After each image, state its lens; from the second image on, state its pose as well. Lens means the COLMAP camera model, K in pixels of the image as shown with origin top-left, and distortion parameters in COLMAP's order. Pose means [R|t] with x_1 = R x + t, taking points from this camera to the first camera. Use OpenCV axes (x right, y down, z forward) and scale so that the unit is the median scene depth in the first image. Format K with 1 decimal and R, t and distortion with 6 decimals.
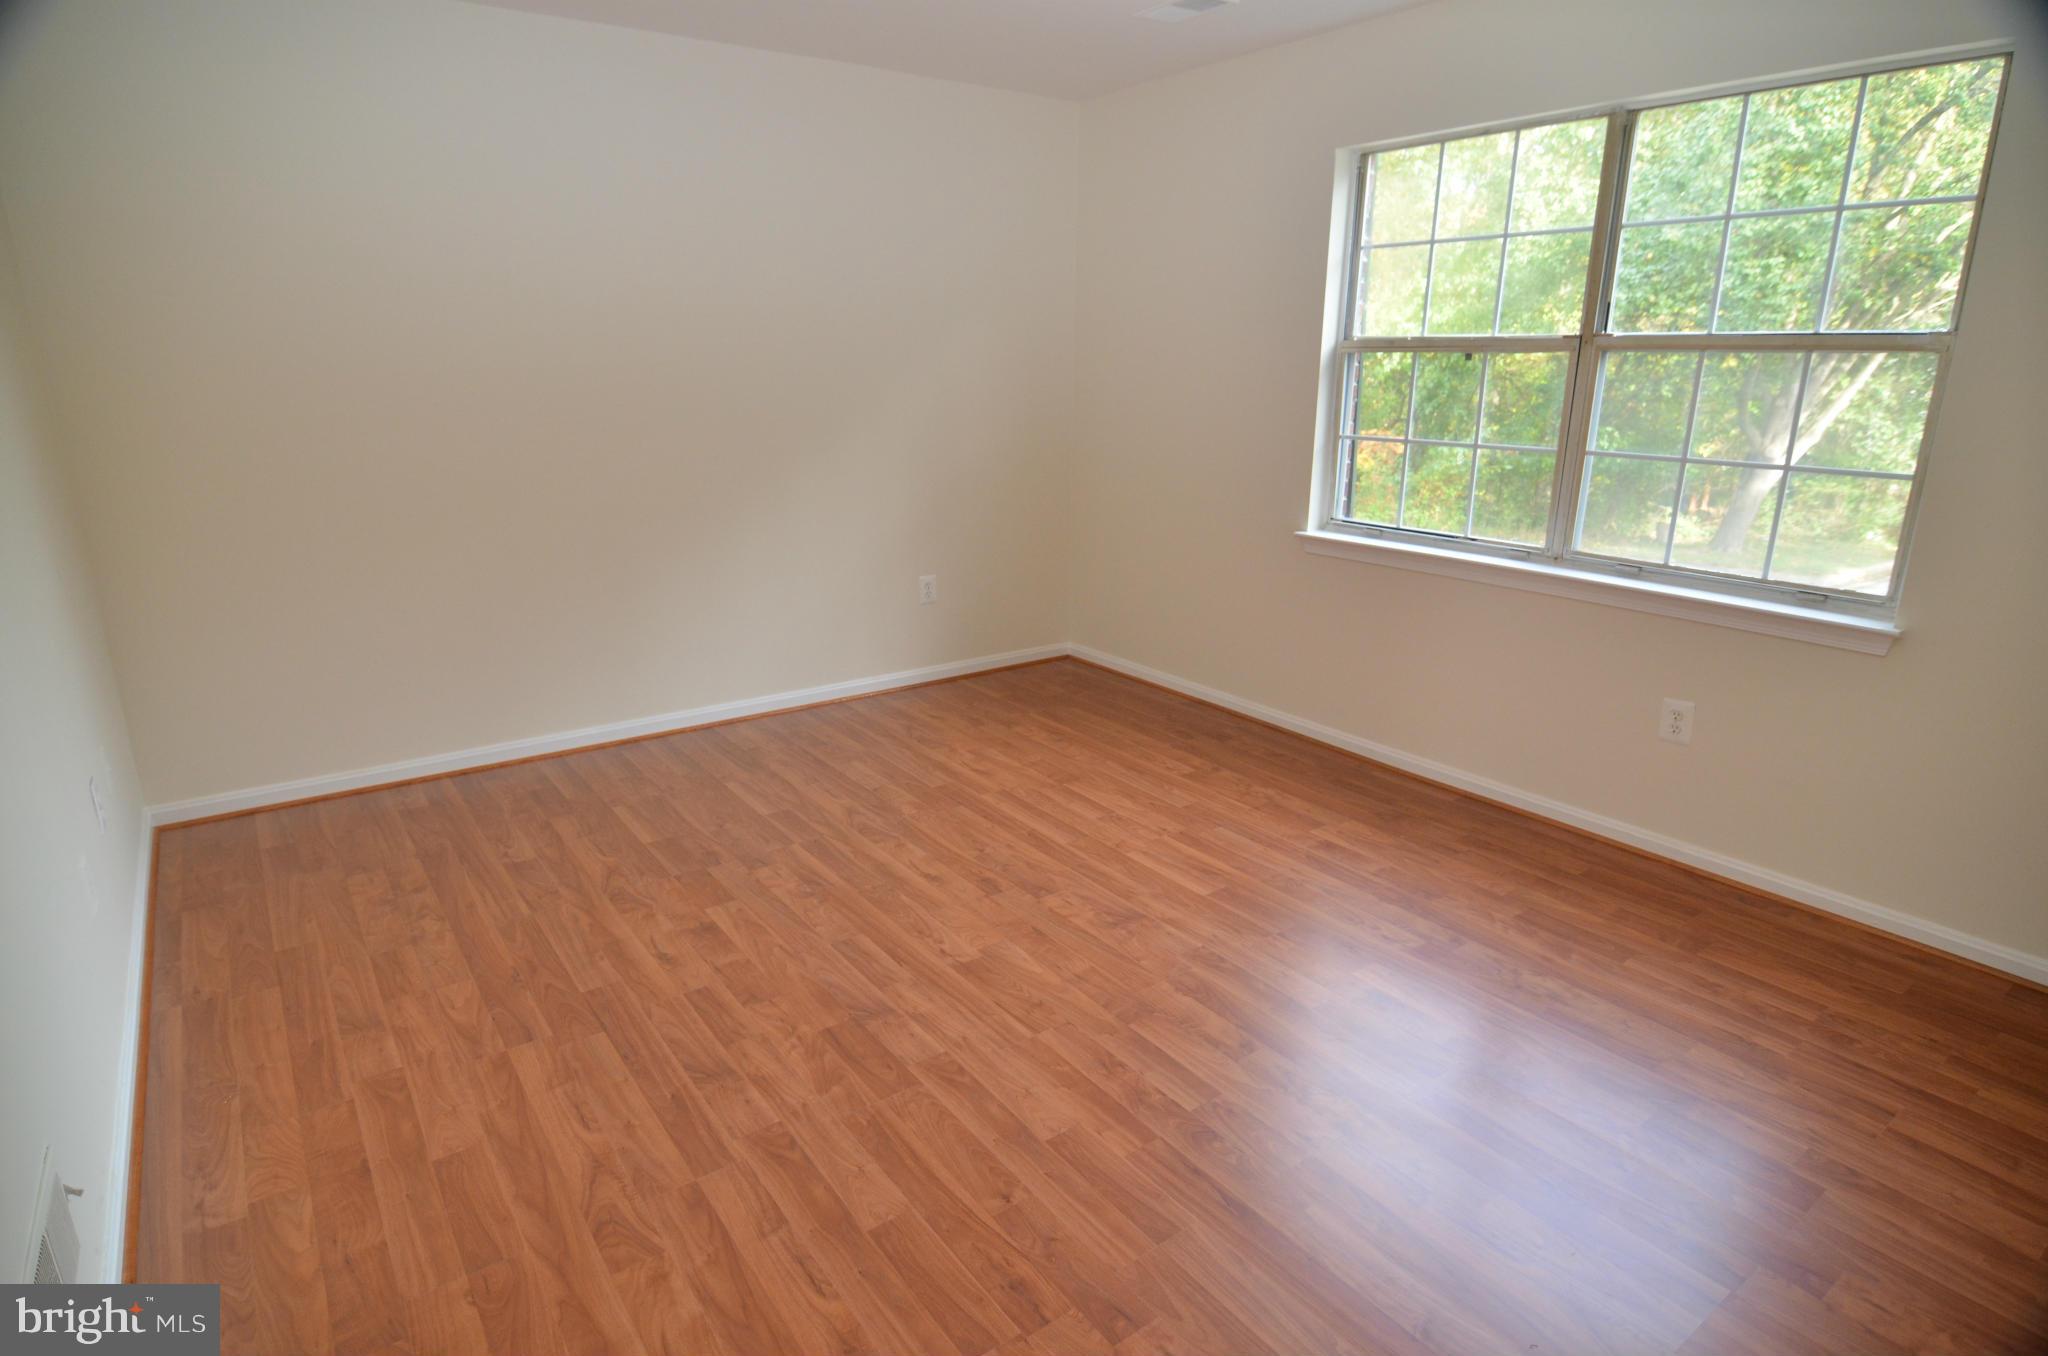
lens RADIAL K [[1097.0, 0, 1016.8], [0, 1097.0, 695.6], [0, 0, 1]] dist [-0.004538, -0.013392]
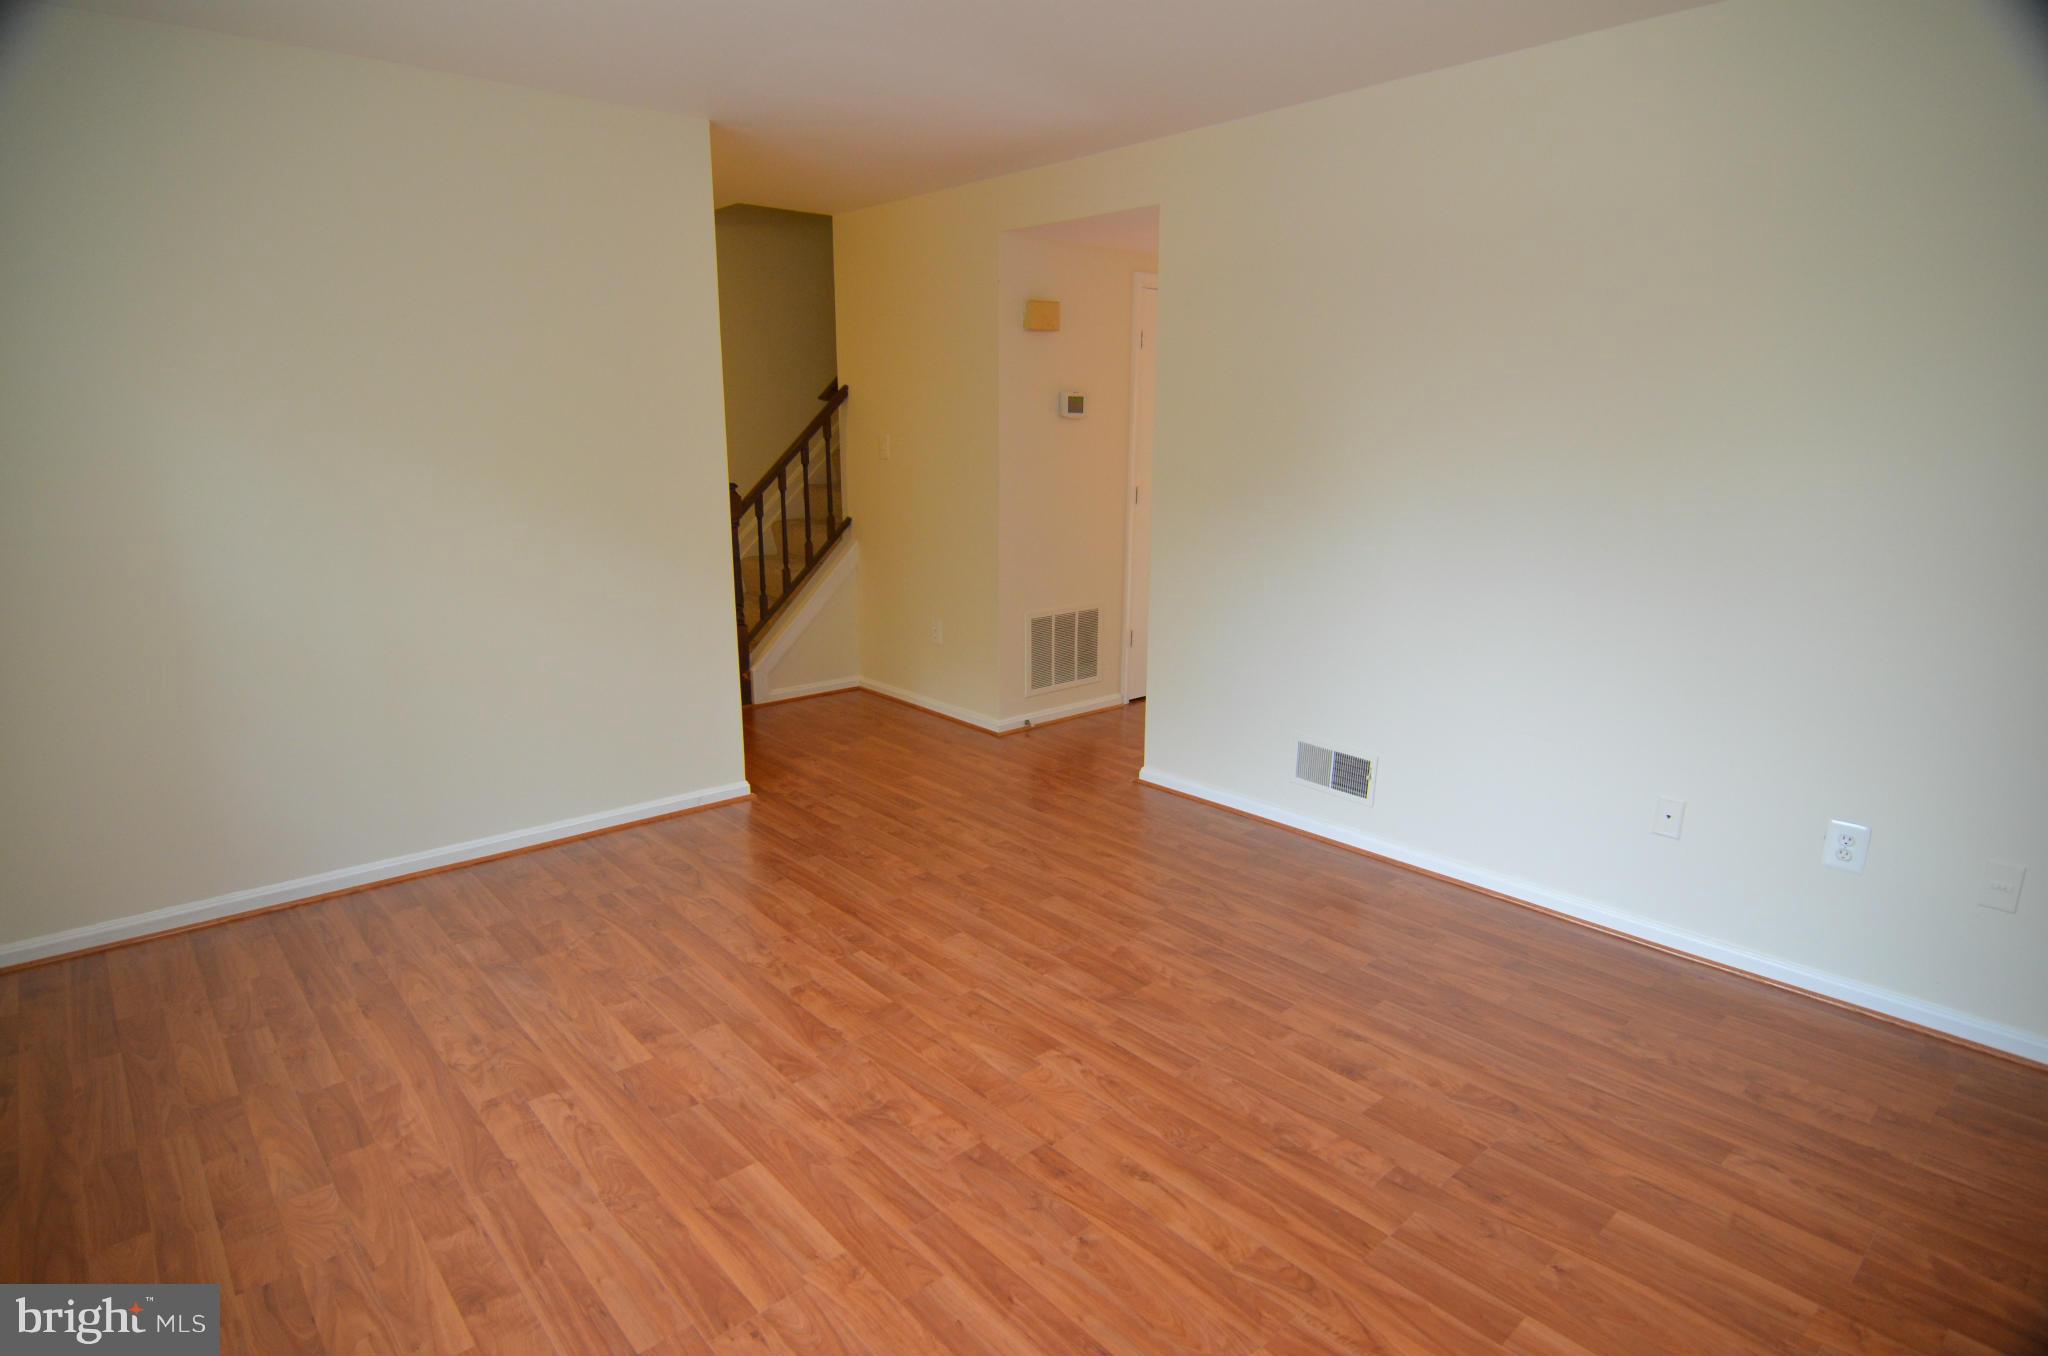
lens RADIAL K [[1105.2, 0, 1012.6], [0, 1105.2, 675.5], [0, 0, 1]] dist [-0.001087, -0.013868]
pose [[-0.995638, 0.018711, -0.091401, 0.059995], [-0.030032, 0.863260, 0.503866, -0.462271], [0.088330, 0.504413, -0.858933, 1.442892]]
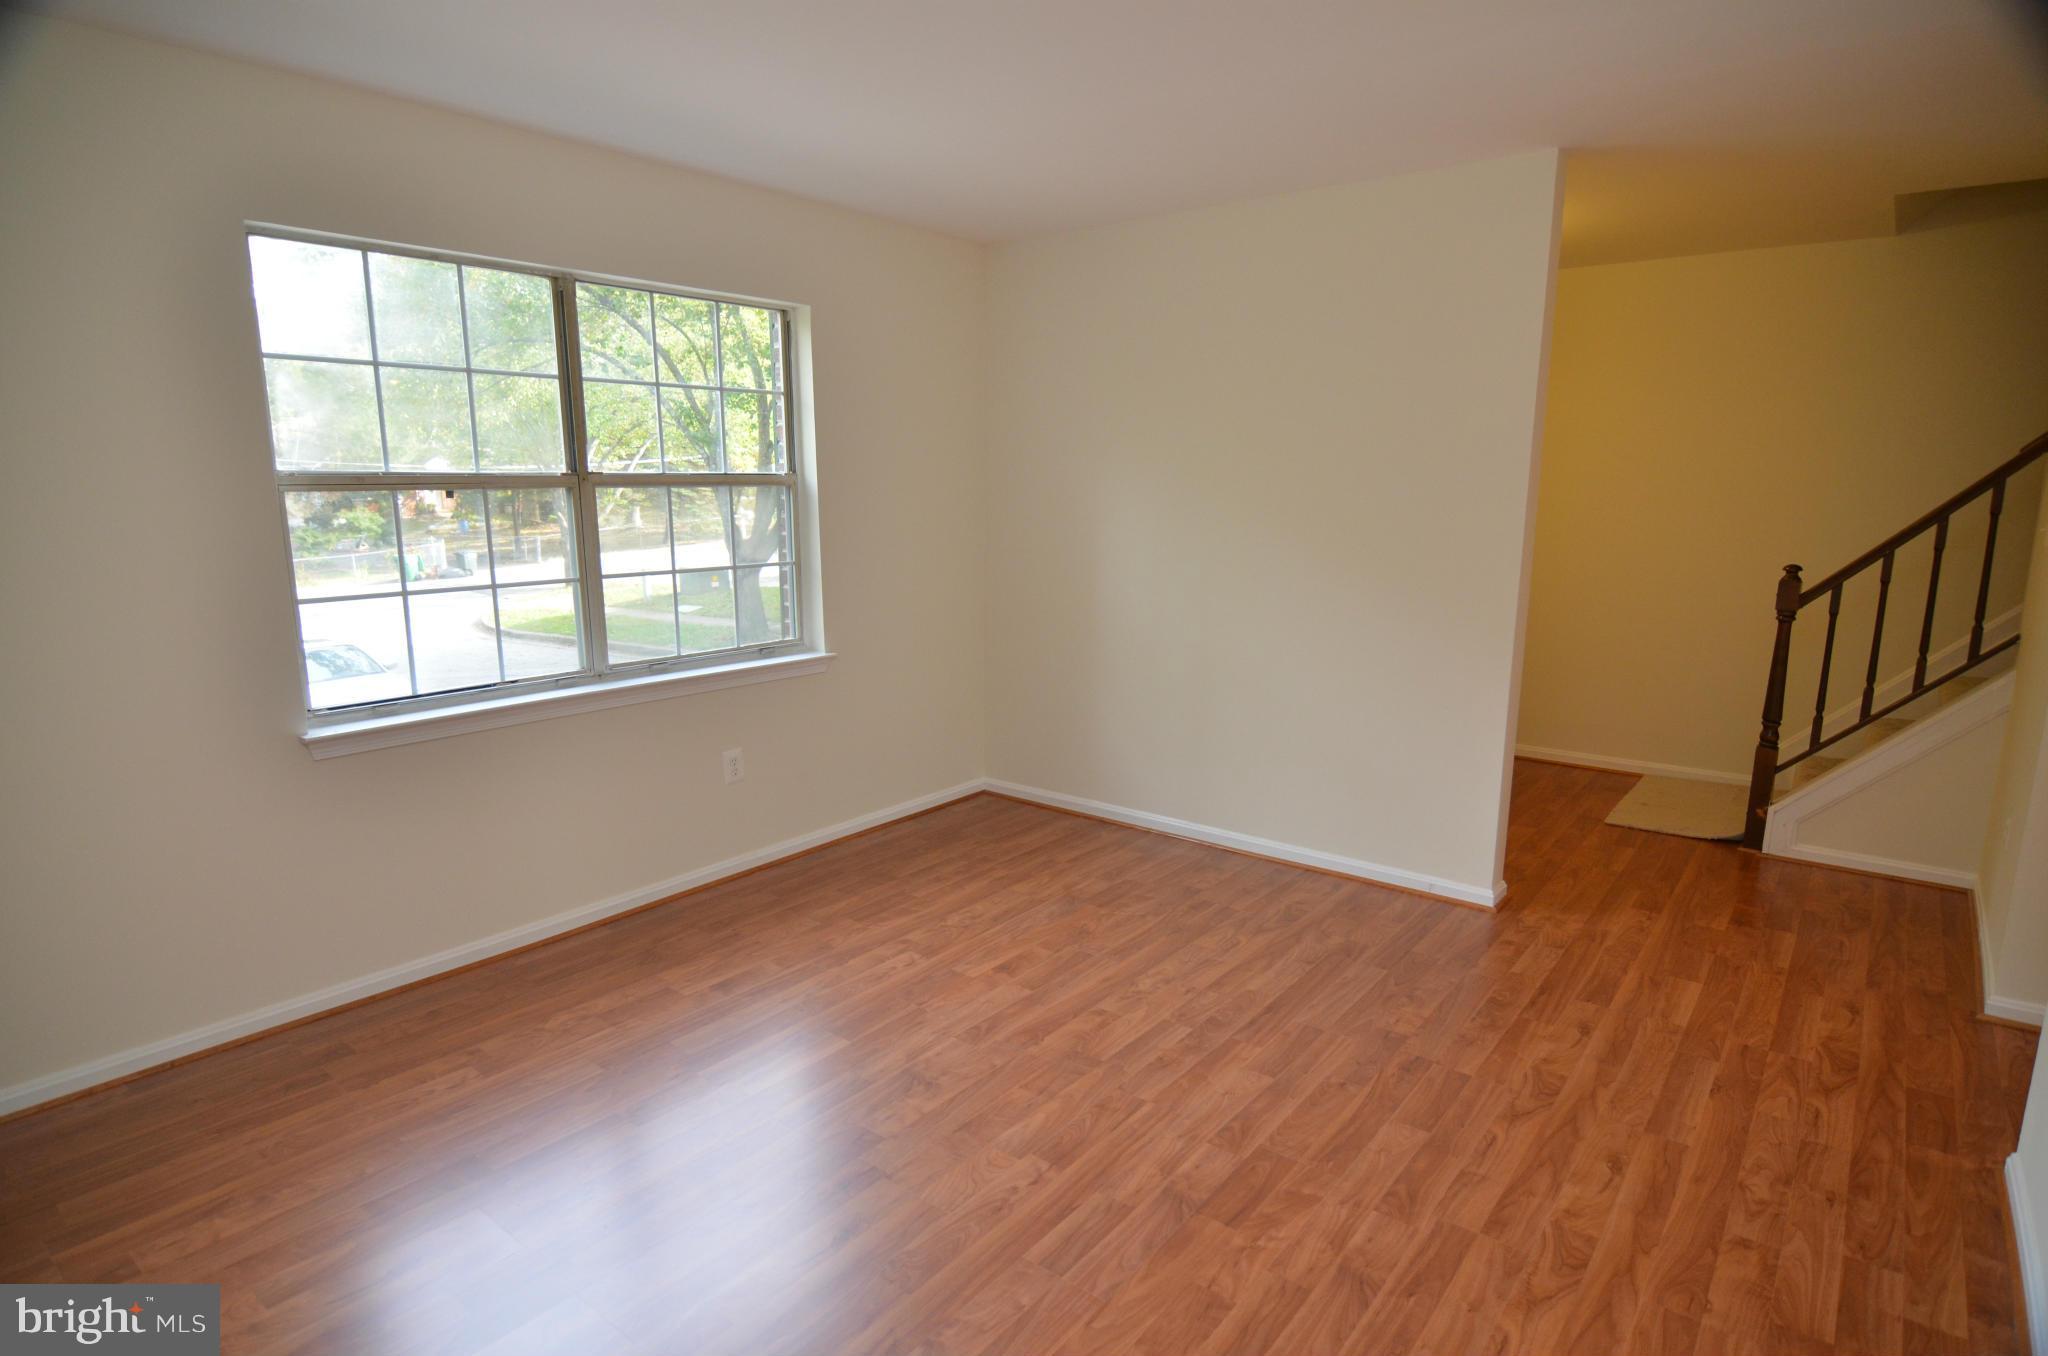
lens RADIAL K [[1097.0, 0, 1016.8], [0, 1097.0, 695.6], [0, 0, 1]] dist [-0.004538, -0.013392]
pose [[-0.266631, -0.184538, 0.945967, -0.698979], [0.286163, 0.922080, 0.260536, -0.297046], [-0.920336, 0.340168, -0.193048, 0.921349]]
